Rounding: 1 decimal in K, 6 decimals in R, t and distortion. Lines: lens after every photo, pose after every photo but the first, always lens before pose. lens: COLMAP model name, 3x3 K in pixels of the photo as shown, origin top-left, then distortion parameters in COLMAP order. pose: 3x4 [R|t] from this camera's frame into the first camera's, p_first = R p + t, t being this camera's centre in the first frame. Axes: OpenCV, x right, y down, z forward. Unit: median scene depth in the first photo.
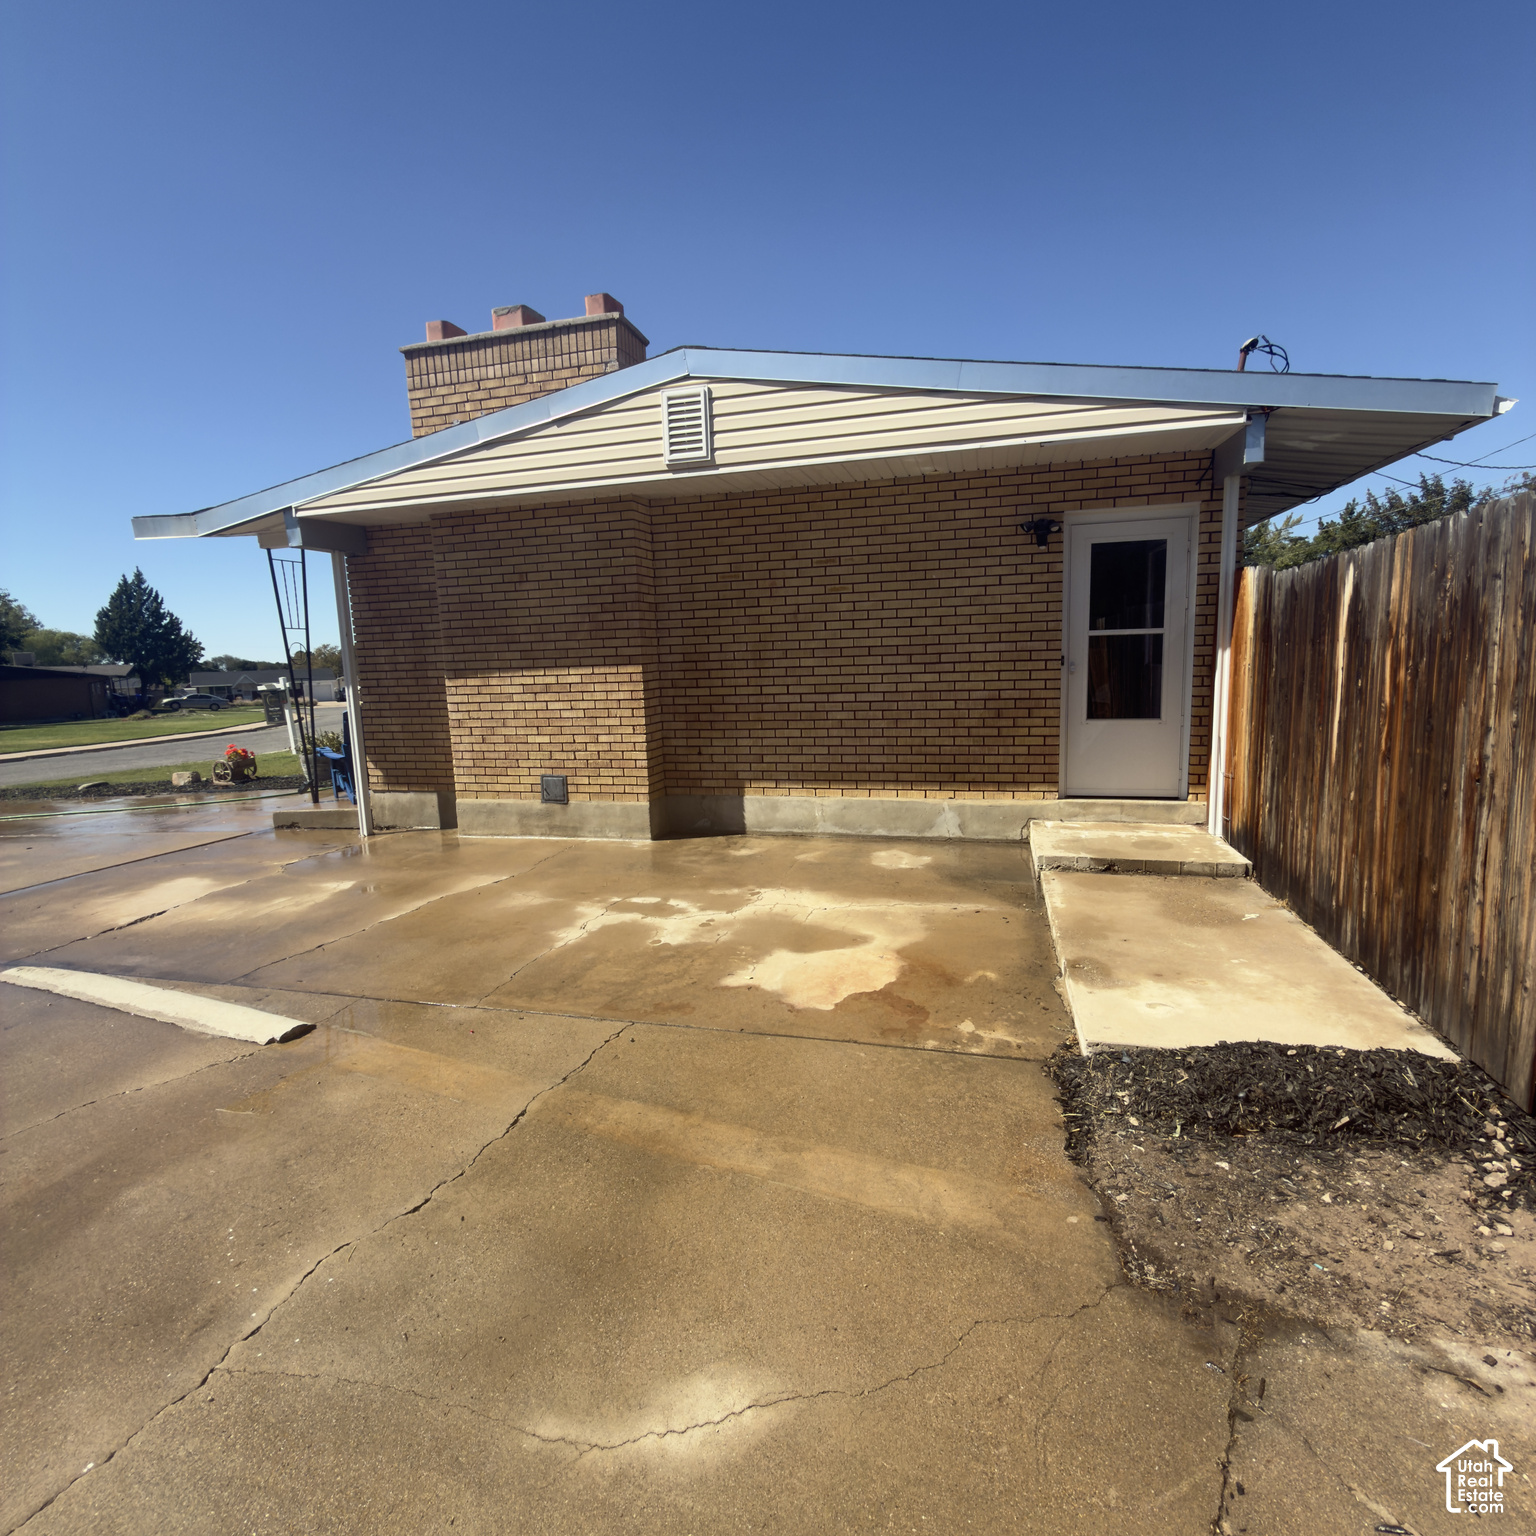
lens RADIAL K [[822.6, 0, 768.0], [0, 822.6, 768.0], [0, 0, 1]] dist [0.000728, 0.000198]
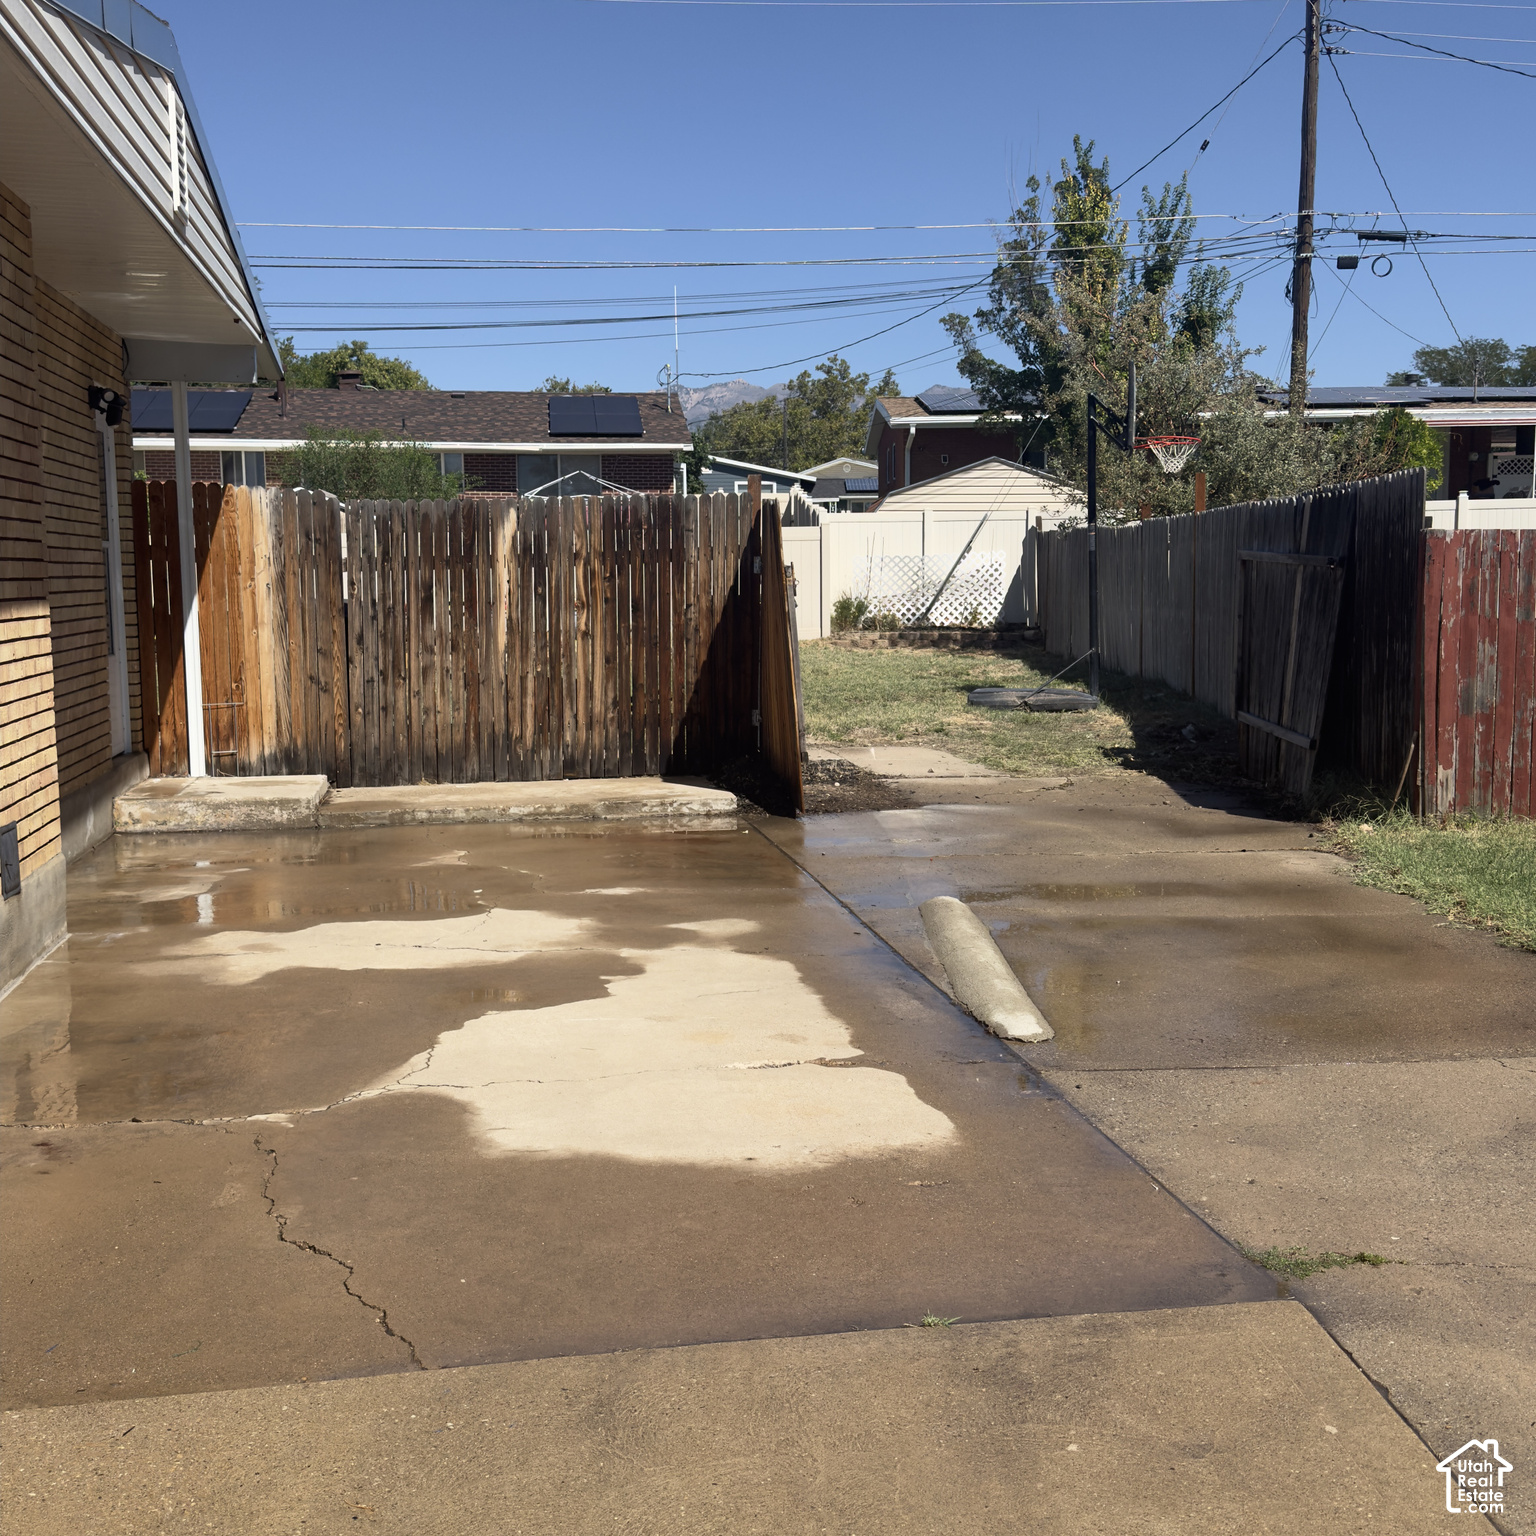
lens RADIAL K [[1833.5, 0, 768.0], [0, 1833.5, 768.0], [0, 0, 1]] dist [0.178489, -0.347319]
pose [[-0.430085, -0.058718, 0.900877, -1.558903], [0.145661, 0.980295, 0.133433, -0.108681], [-0.890960, 0.188610, -0.413058, 1.297913]]
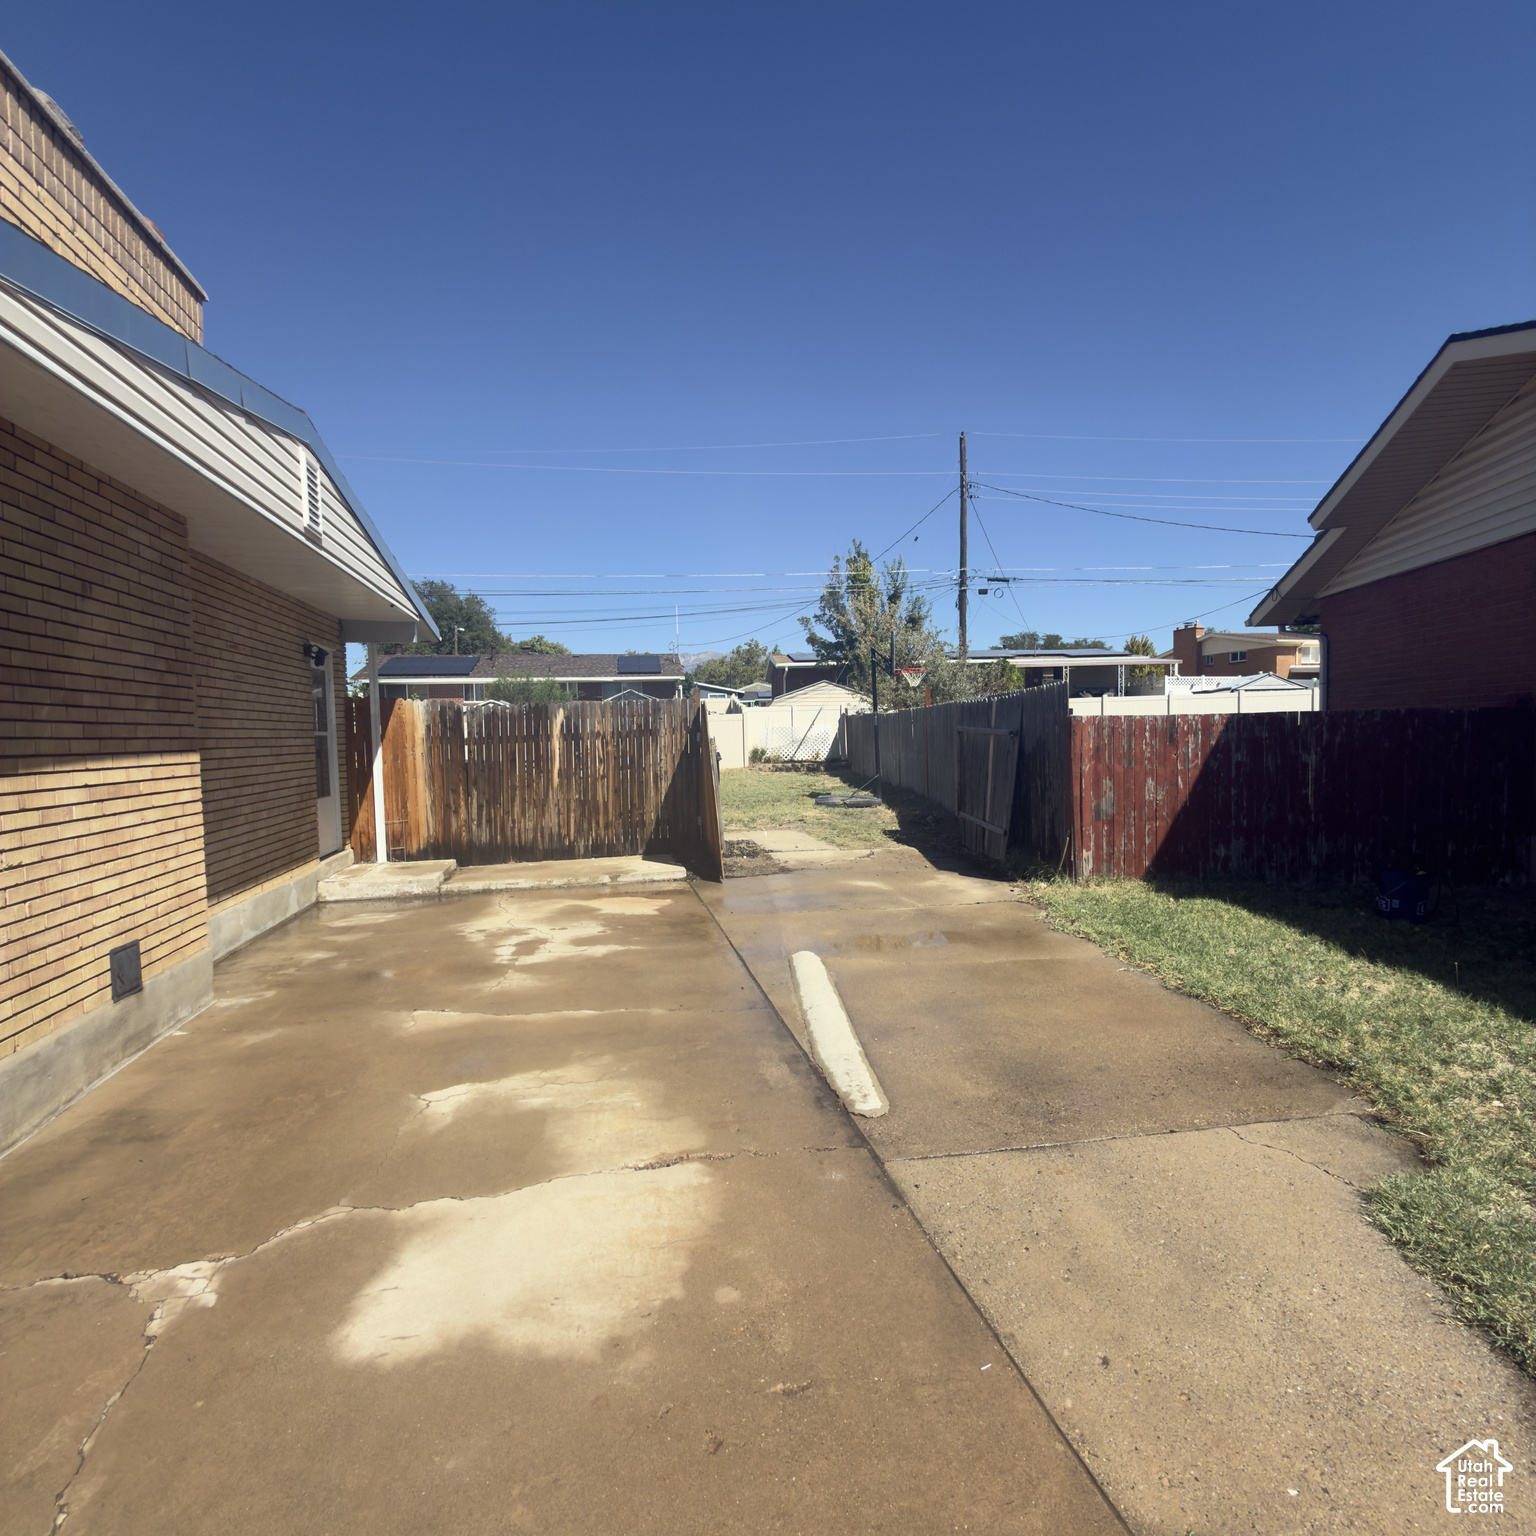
lens RADIAL K [[822.6, 0, 768.0], [0, 822.6, 768.0], [0, 0, 1]] dist [0.000728, 0.000198]
pose [[-0.476289, 0.006619, 0.879264, -1.196475], [0.158514, 0.984235, 0.078456, -0.105204], [-0.864883, 0.176744, -0.469829, 1.073565]]
